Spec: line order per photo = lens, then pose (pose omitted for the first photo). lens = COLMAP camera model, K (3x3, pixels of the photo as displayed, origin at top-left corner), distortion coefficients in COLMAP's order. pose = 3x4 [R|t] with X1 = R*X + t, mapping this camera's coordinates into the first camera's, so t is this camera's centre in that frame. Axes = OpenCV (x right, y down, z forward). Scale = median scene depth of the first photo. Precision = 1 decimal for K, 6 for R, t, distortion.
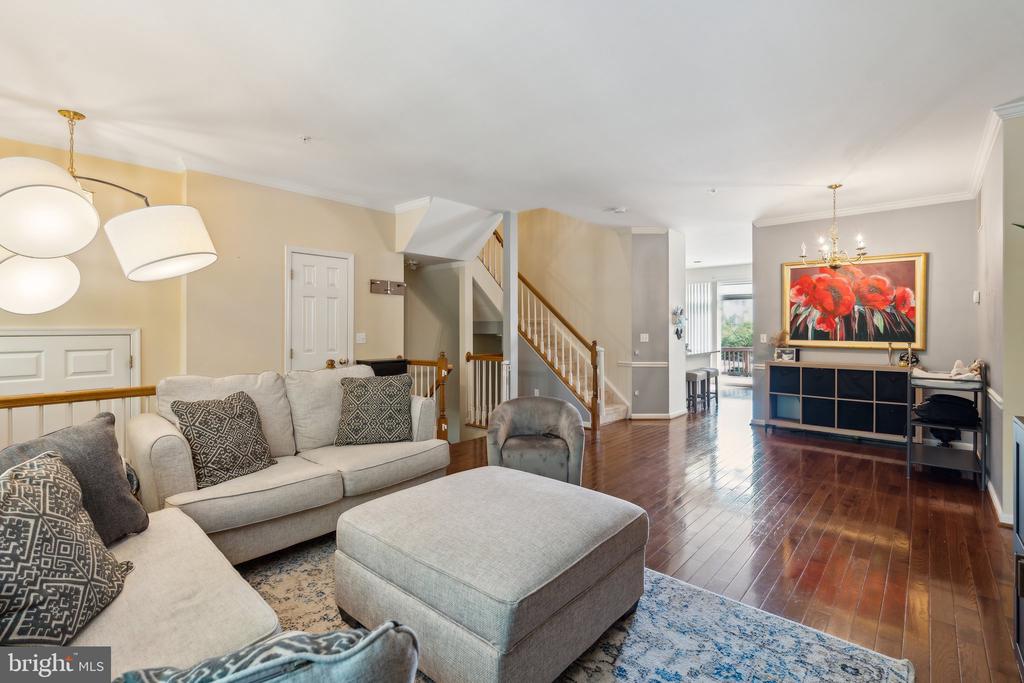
lens RADIAL K [[466.6, 0, 508.8], [0, 466.6, 326.4], [0, 0, 1]] dist [-0.001248, -0.000133]
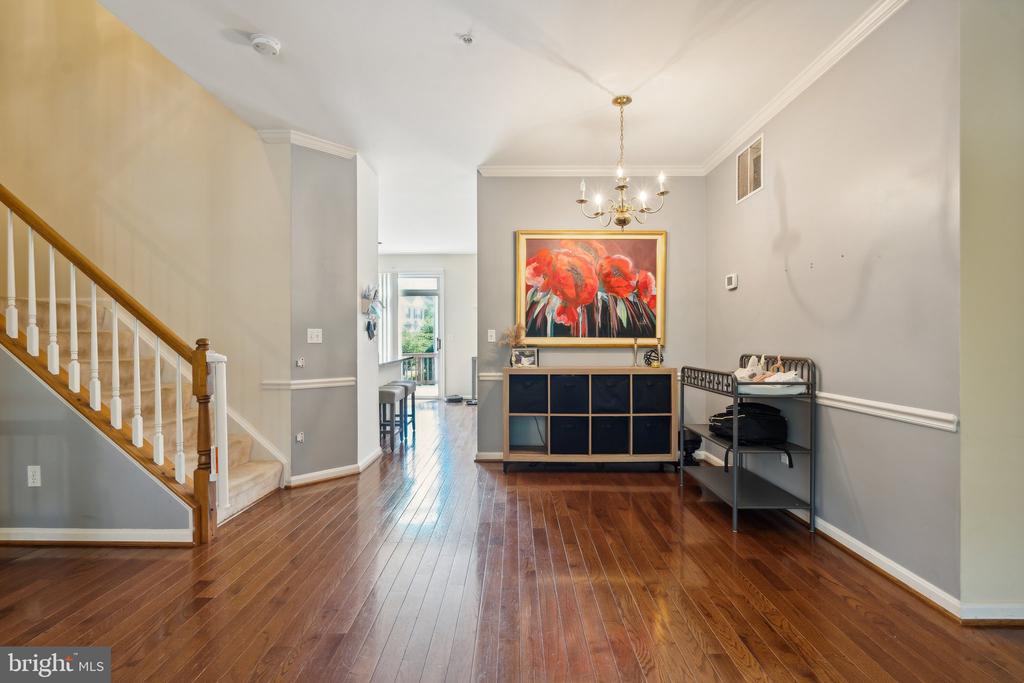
lens RADIAL K [[458.0, 0, 510.3], [0, 458.0, 338.5], [0, 0, 1]] dist [-0.001953, -0.001189]
pose [[0.750032, -0.002240, 0.661398, 0.117682], [-0.000705, 0.999991, 0.004186, 0.028400], [-0.661401, -0.003606, 0.750024, 0.490789]]
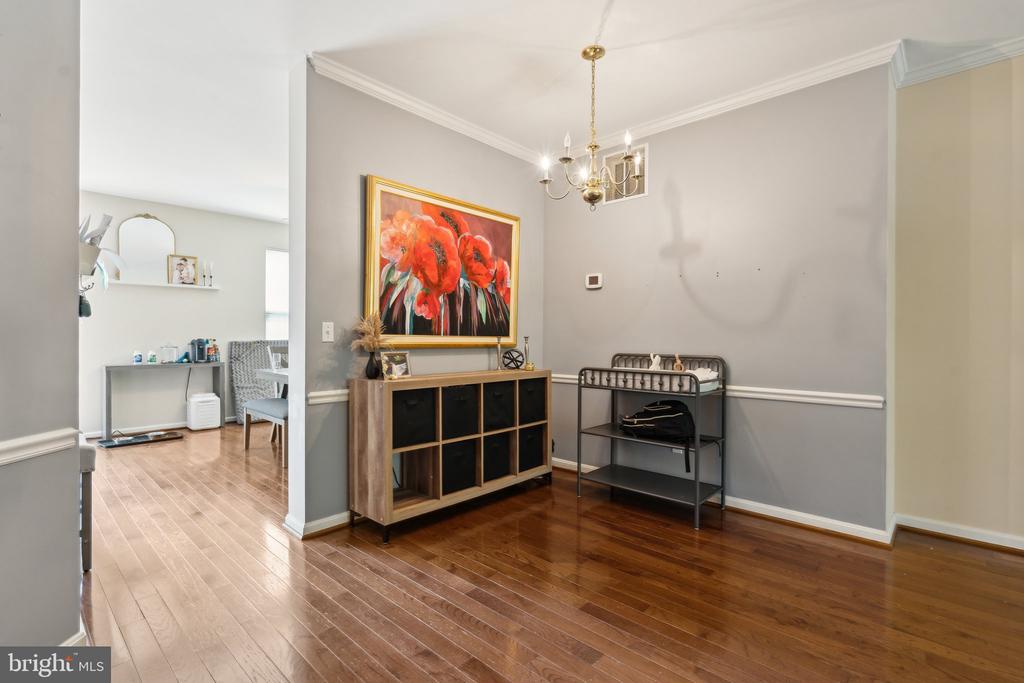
lens RADIAL K [[480.0, 0, 515.6], [0, 480.0, 338.0], [0, 0, 1]] dist [-0.001856, -0.000191]
pose [[0.017620, -0.003861, 0.999837, 0.100607], [-0.010716, 0.999934, 0.004050, 0.029384], [-0.999787, -0.010786, 0.017577, 0.860179]]
